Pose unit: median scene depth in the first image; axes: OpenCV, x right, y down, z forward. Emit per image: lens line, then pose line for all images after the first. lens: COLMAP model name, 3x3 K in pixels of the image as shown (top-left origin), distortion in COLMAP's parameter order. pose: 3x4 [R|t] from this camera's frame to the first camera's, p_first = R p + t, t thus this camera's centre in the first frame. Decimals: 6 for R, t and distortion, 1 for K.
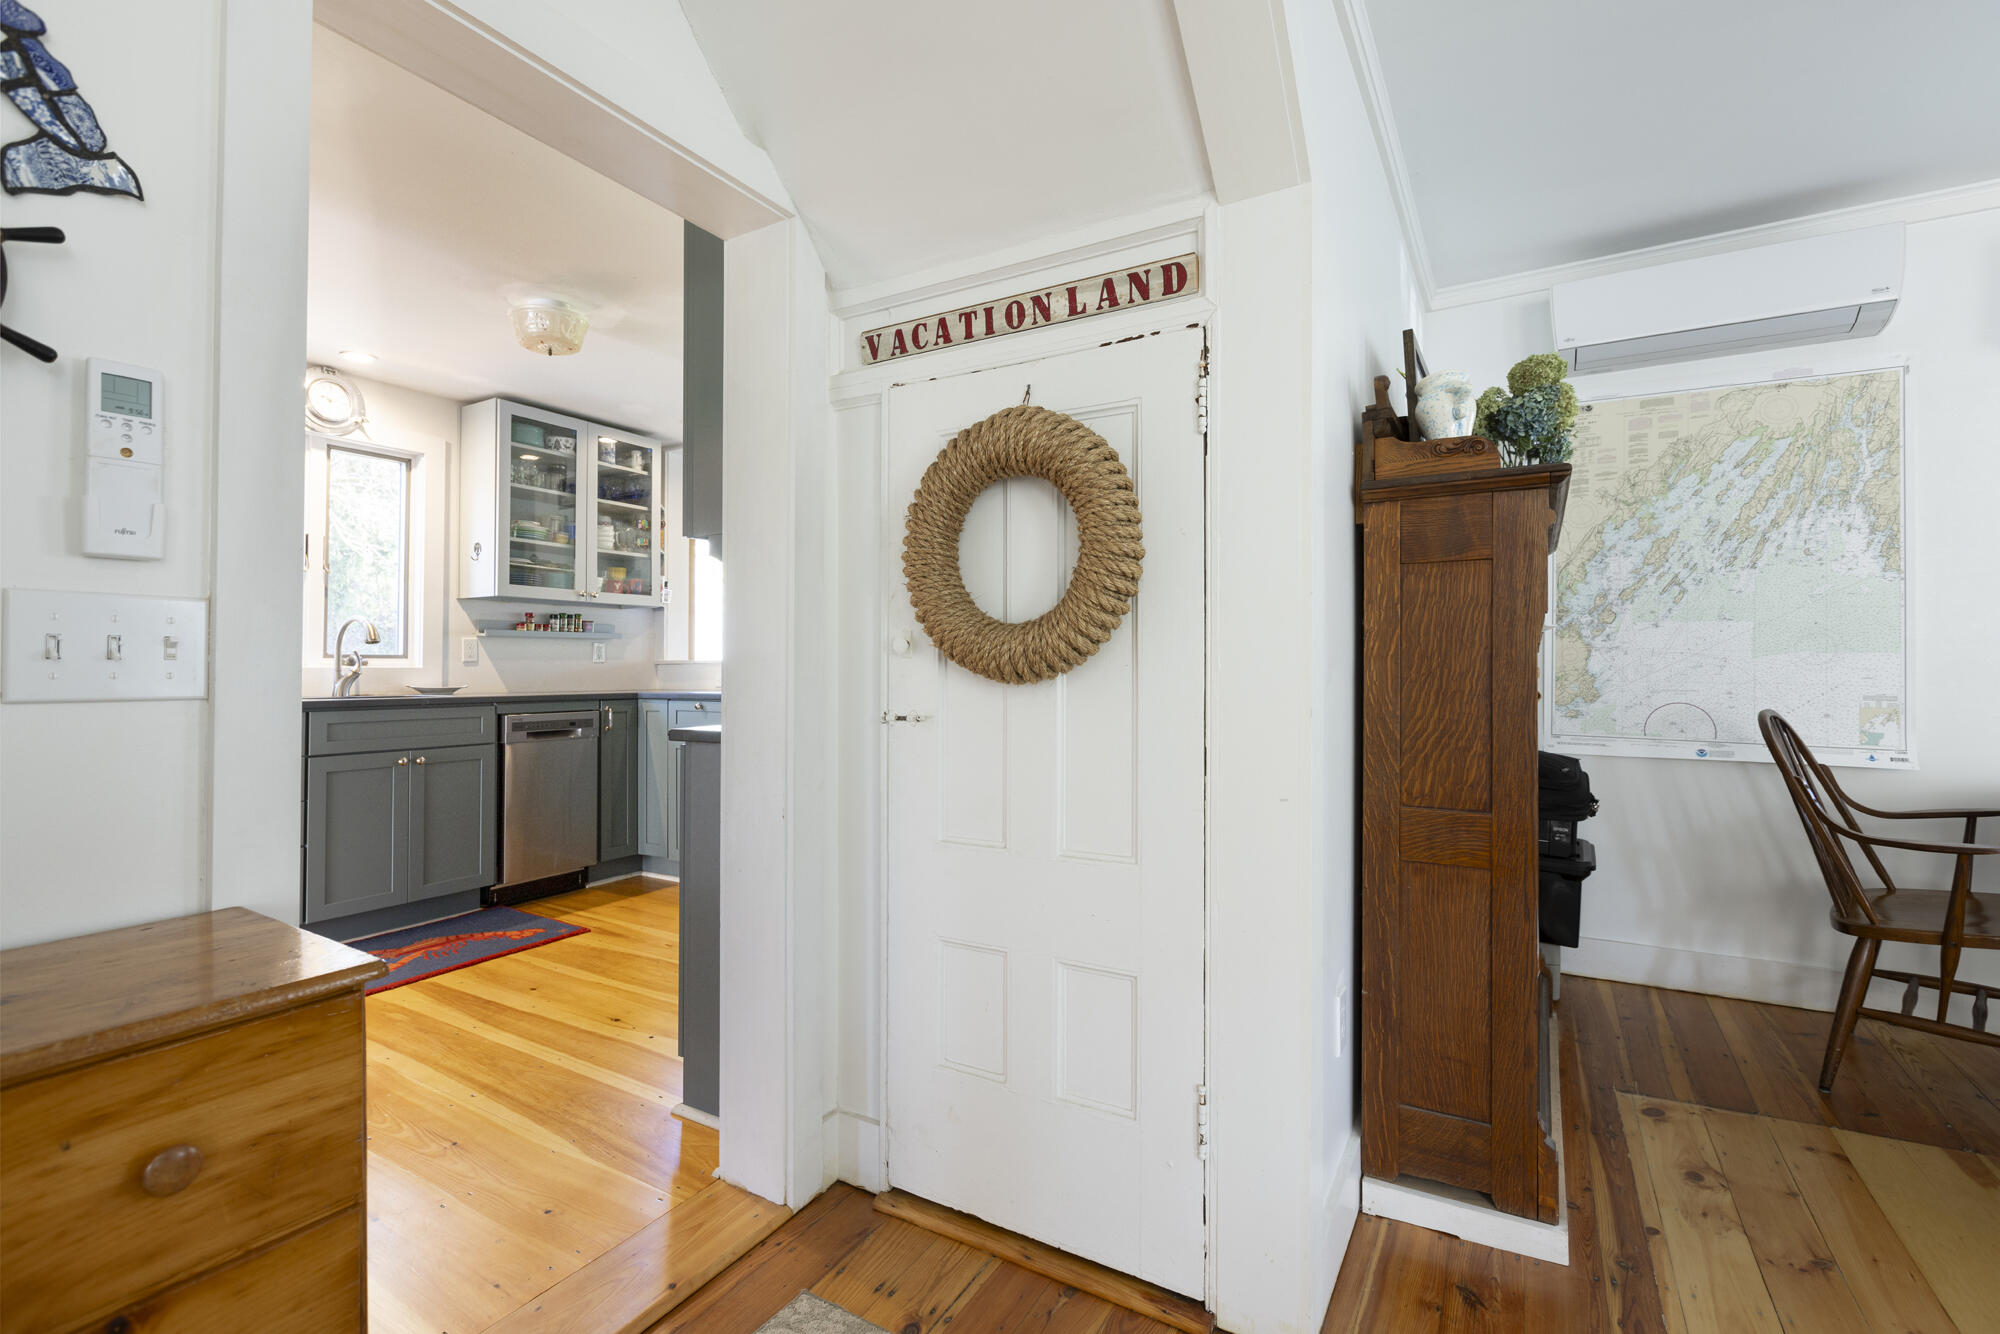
lens RADIAL K [[915.8, 0, 993.2], [0, 915.8, 647.5], [0, 0, 1]] dist [-0.004582, -0.000612]
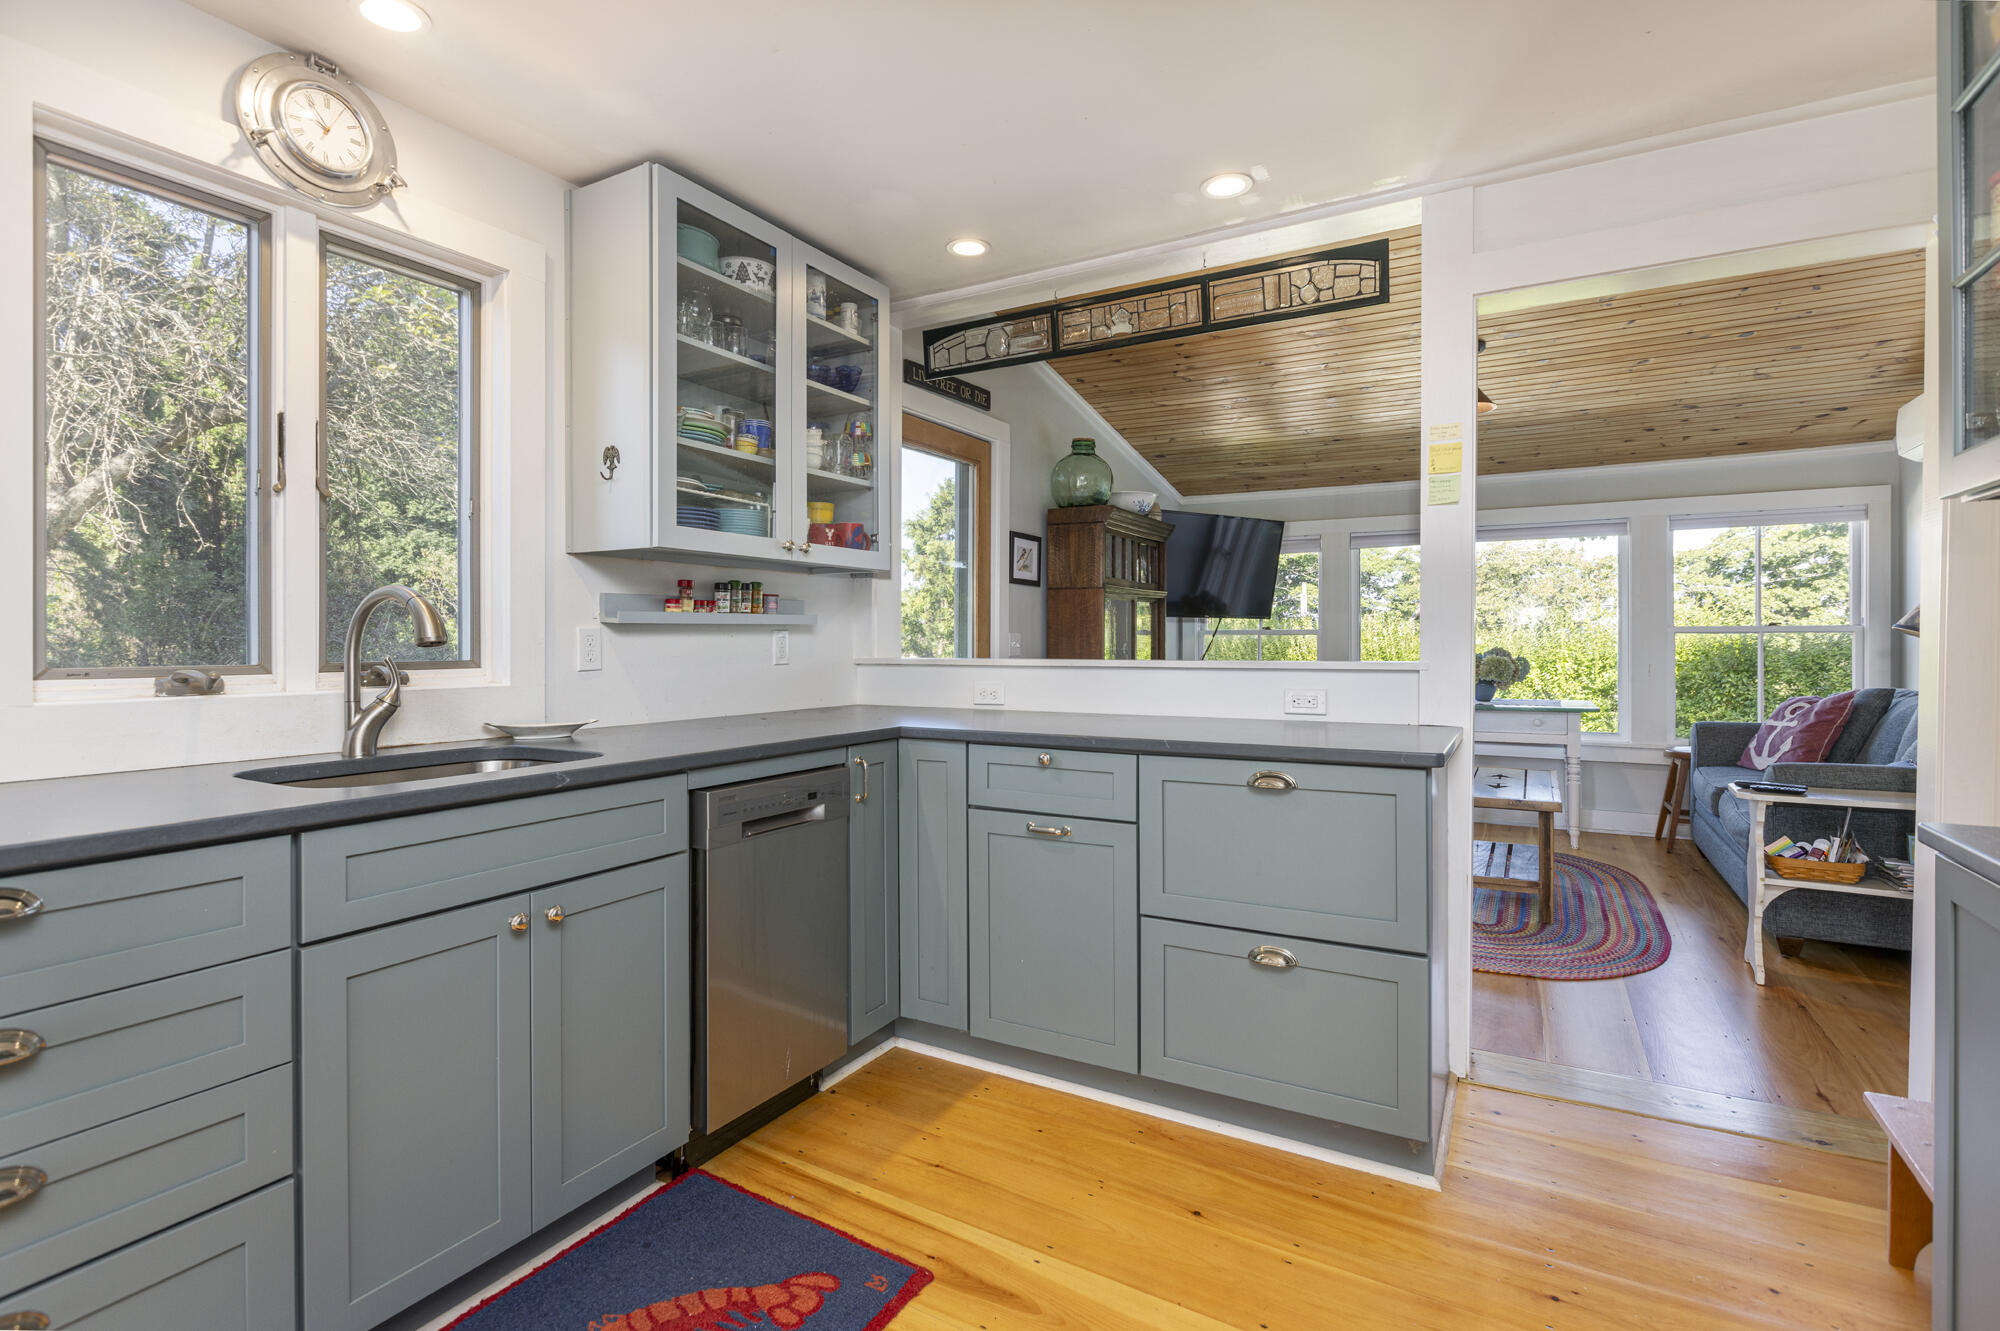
lens RADIAL K [[942.3, 0, 1011.6], [0, 942.3, 644.0], [0, 0, 1]] dist [-0.005329, -0.000174]
pose [[0.999787, 0.002145, 0.020531, -0.512749], [-0.002769, 0.999533, 0.030420, -0.026984], [-0.020457, -0.030470, 0.999326, 0.670741]]
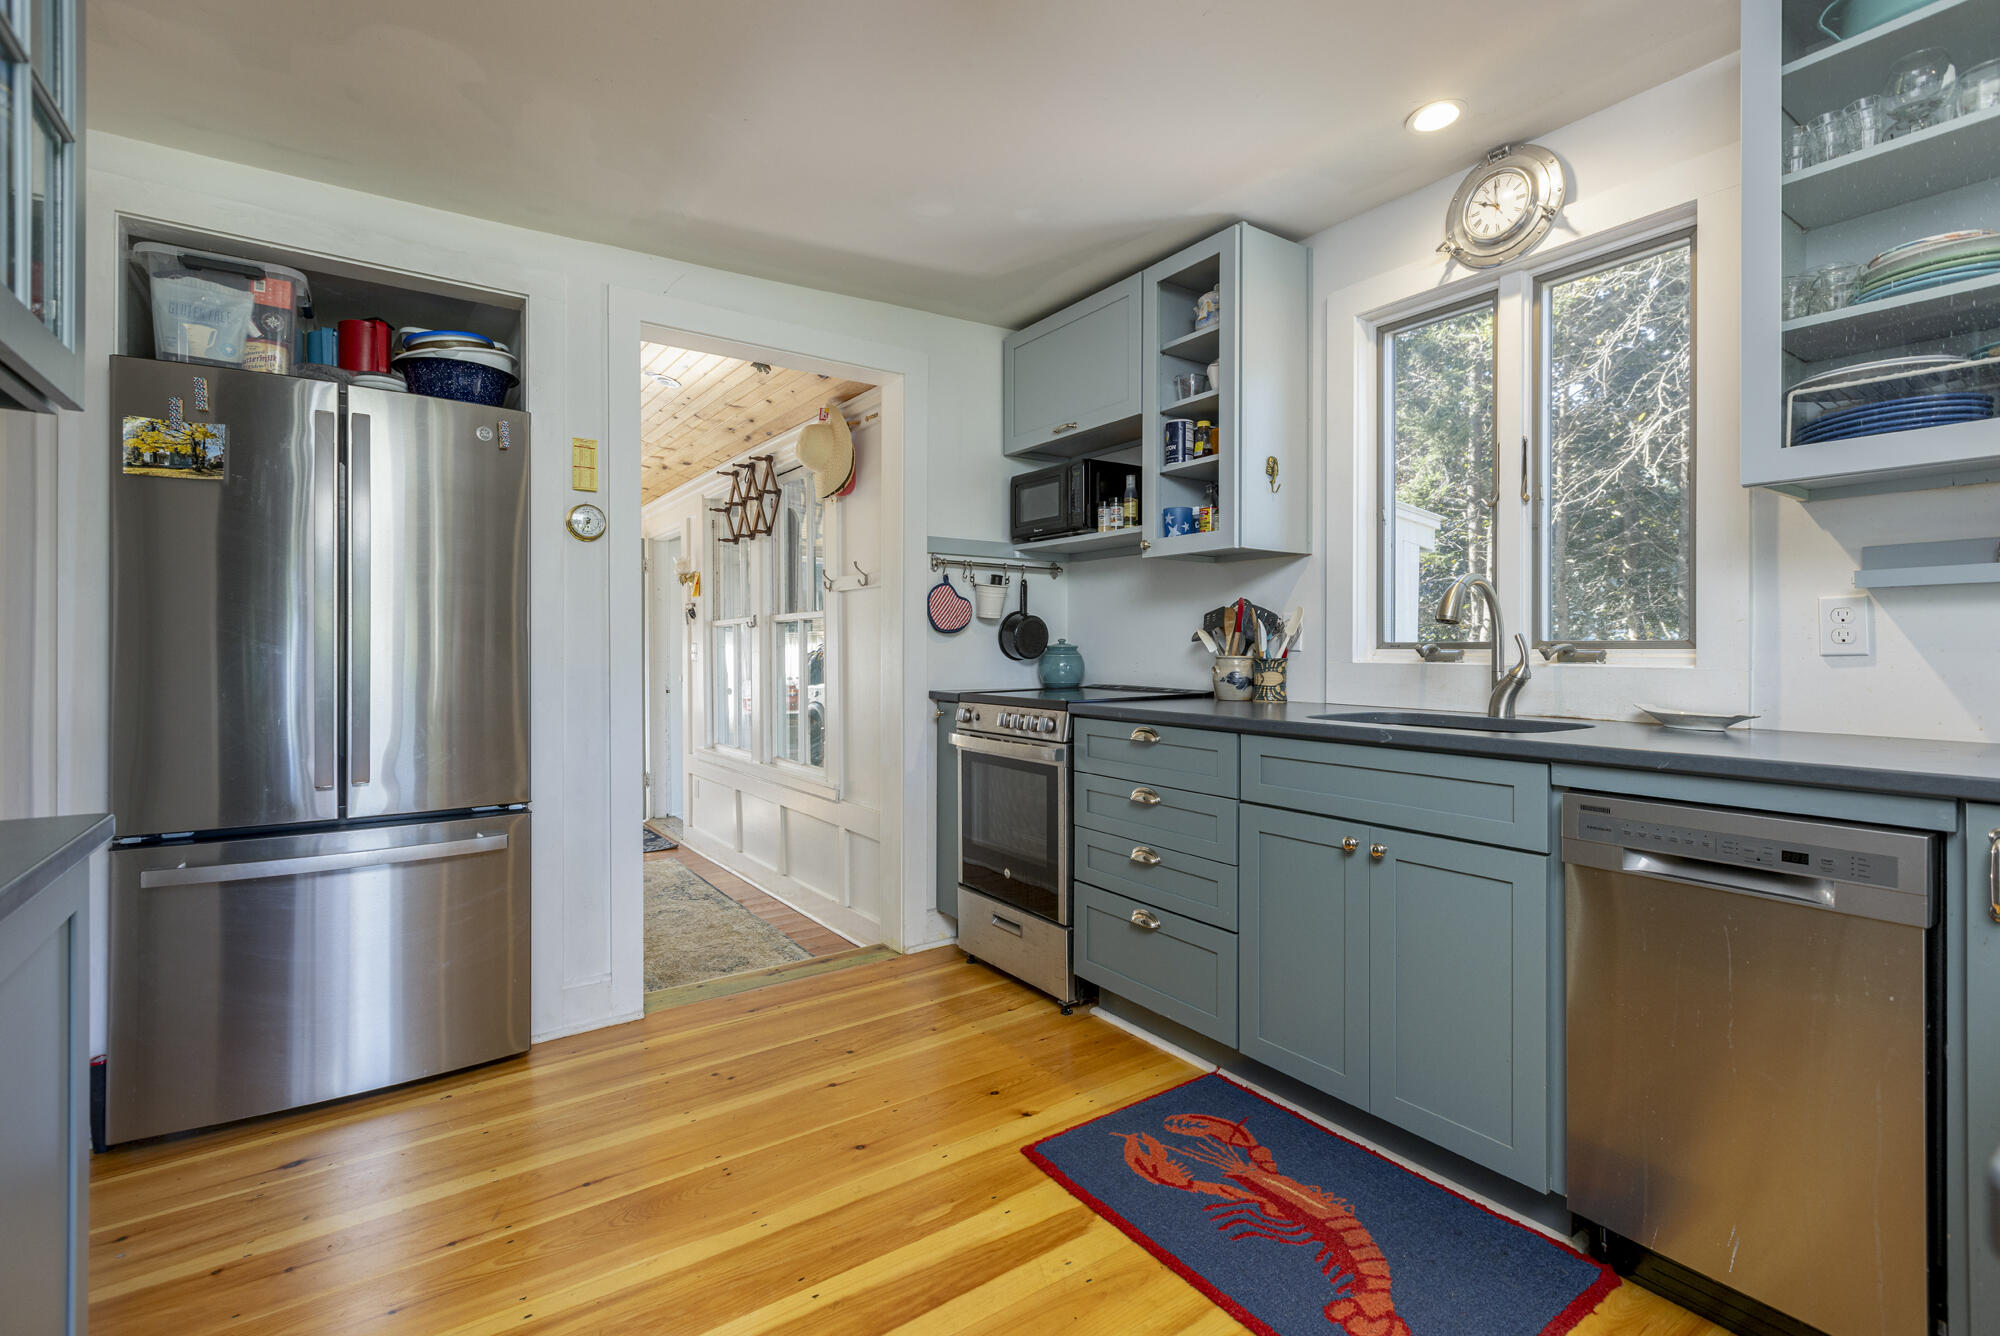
lens RADIAL K [[896.2, 0, 985.8], [0, 896.2, 642.9], [0, 0, 1]] dist [0.001251, -0.000060]
pose [[-0.405575, 0.004941, -0.914048, -0.094859], [0.038938, 0.999171, -0.011876, 0.002745], [0.913232, -0.040407, -0.405431, 1.239444]]
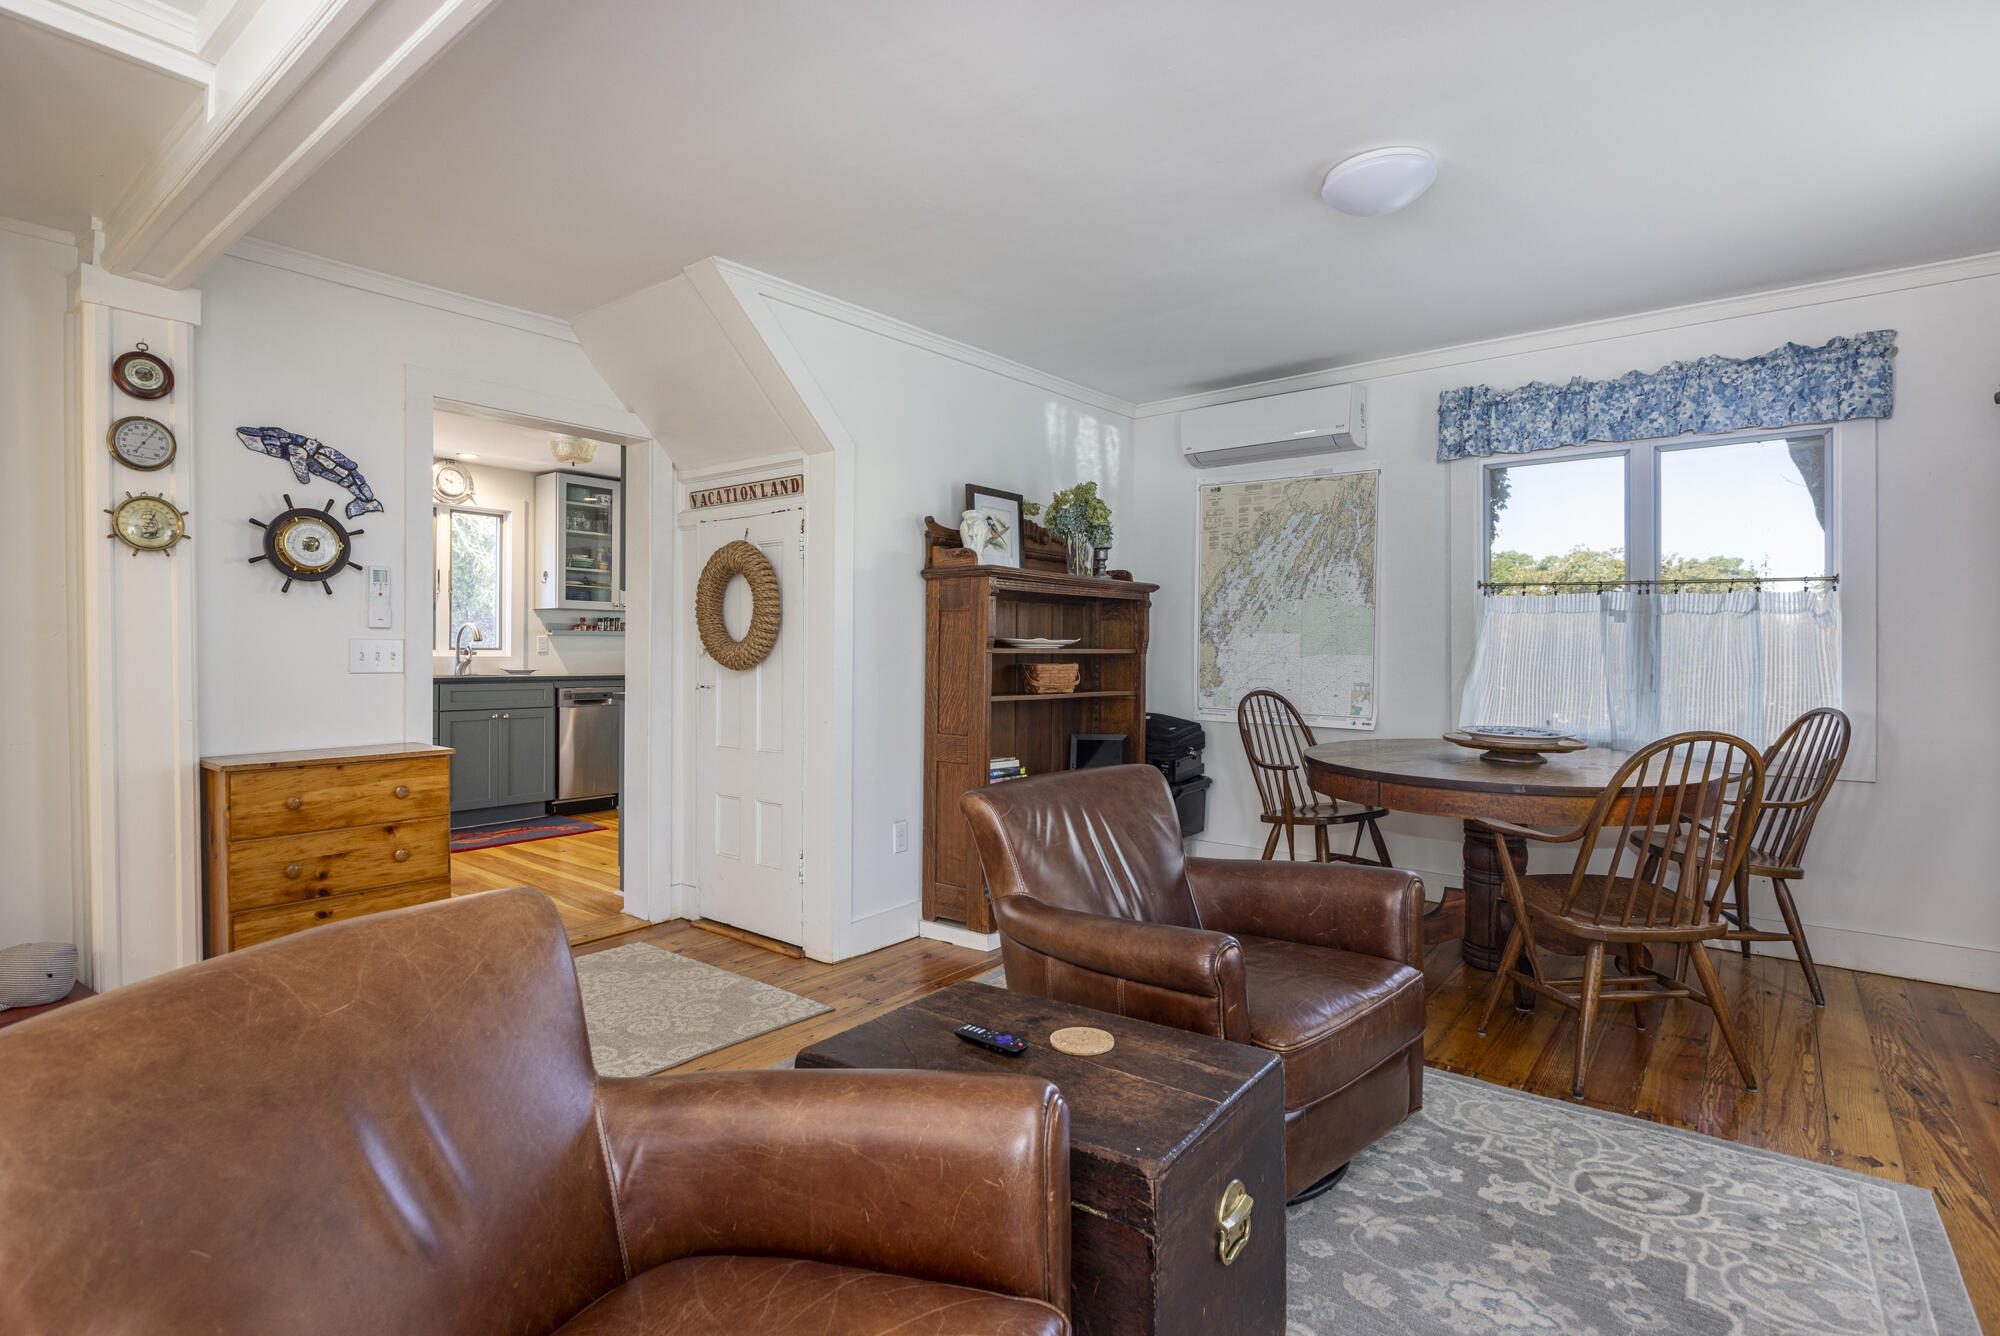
lens RADIAL K [[979.8, 0, 979.9], [0, 979.8, 654.9], [0, 0, 1]] dist [-0.004181, 0.000413]
pose [[0.989527, 0.006465, -0.144201, 0.518297], [-0.003048, 0.999710, 0.023901, -0.029879], [0.144313, -0.023211, 0.989260, -0.669050]]
